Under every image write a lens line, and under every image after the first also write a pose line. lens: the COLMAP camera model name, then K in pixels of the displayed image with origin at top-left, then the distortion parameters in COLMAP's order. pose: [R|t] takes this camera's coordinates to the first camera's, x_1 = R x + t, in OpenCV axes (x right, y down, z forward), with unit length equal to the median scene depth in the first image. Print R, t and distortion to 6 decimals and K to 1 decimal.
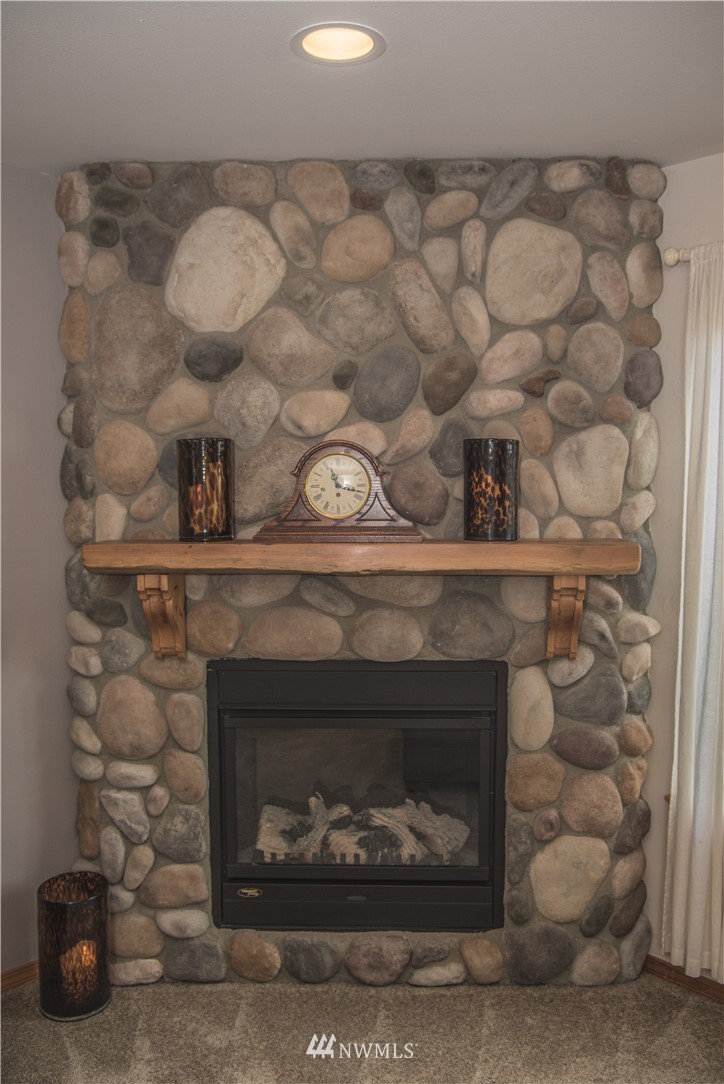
lens RADIAL K [[954.7, 0, 363.3], [0, 954.7, 541.2], [0, 0, 1]] dist [-0.031817, 0.006093]
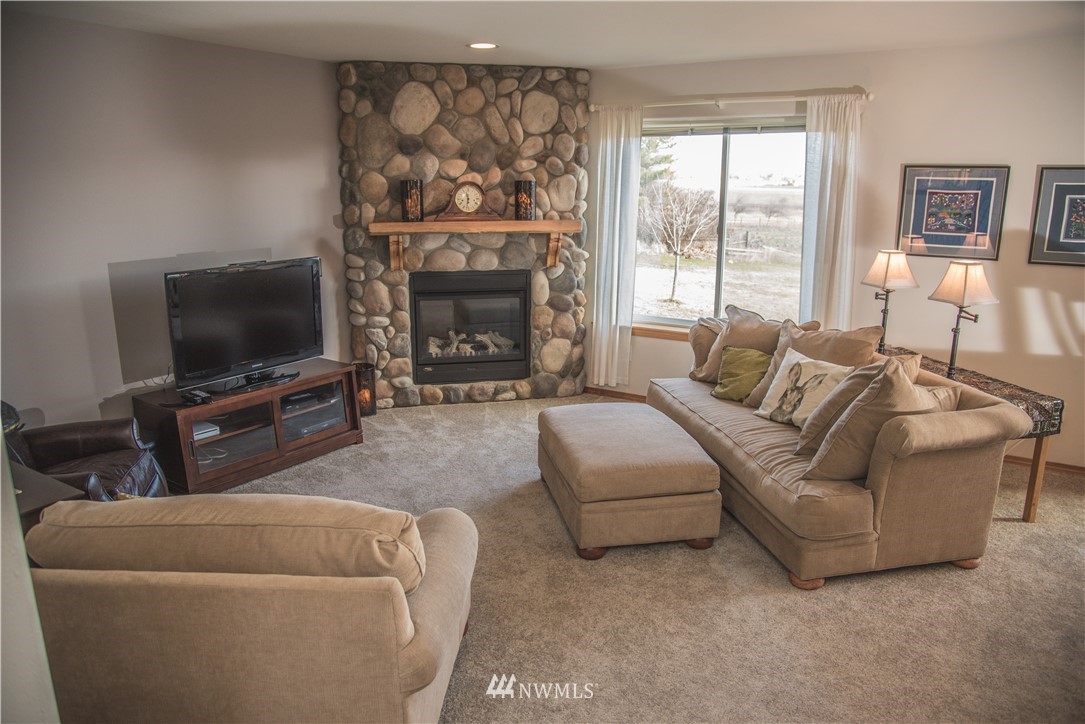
lens RADIAL K [[761.9, 0, 545.0], [0, 761.9, 362.9], [0, 0, 1]] dist [-0.069397, 0.015817]
pose [[0.969146, -0.053668, 0.240573, -0.315434], [0.013623, 0.986179, 0.165121, 0.038289], [-0.246110, -0.156749, 0.956483, -0.988650]]
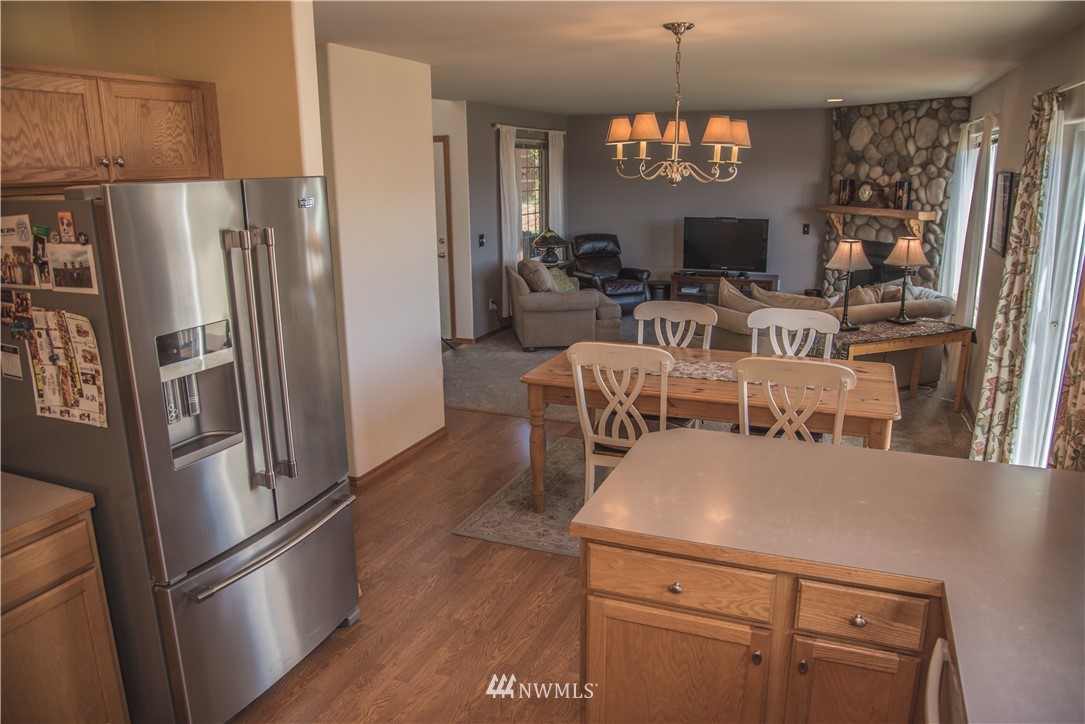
lens RADIAL K [[761.9, 0, 545.4], [0, 761.9, 359.4], [0, 0, 1]] dist [-0.069397, 0.015817]
pose [[0.408357, 0.225040, -0.884648, 2.125373], [-0.064036, 0.973809, 0.218162, 0.017926], [0.910573, -0.032439, 0.412072, -1.365434]]
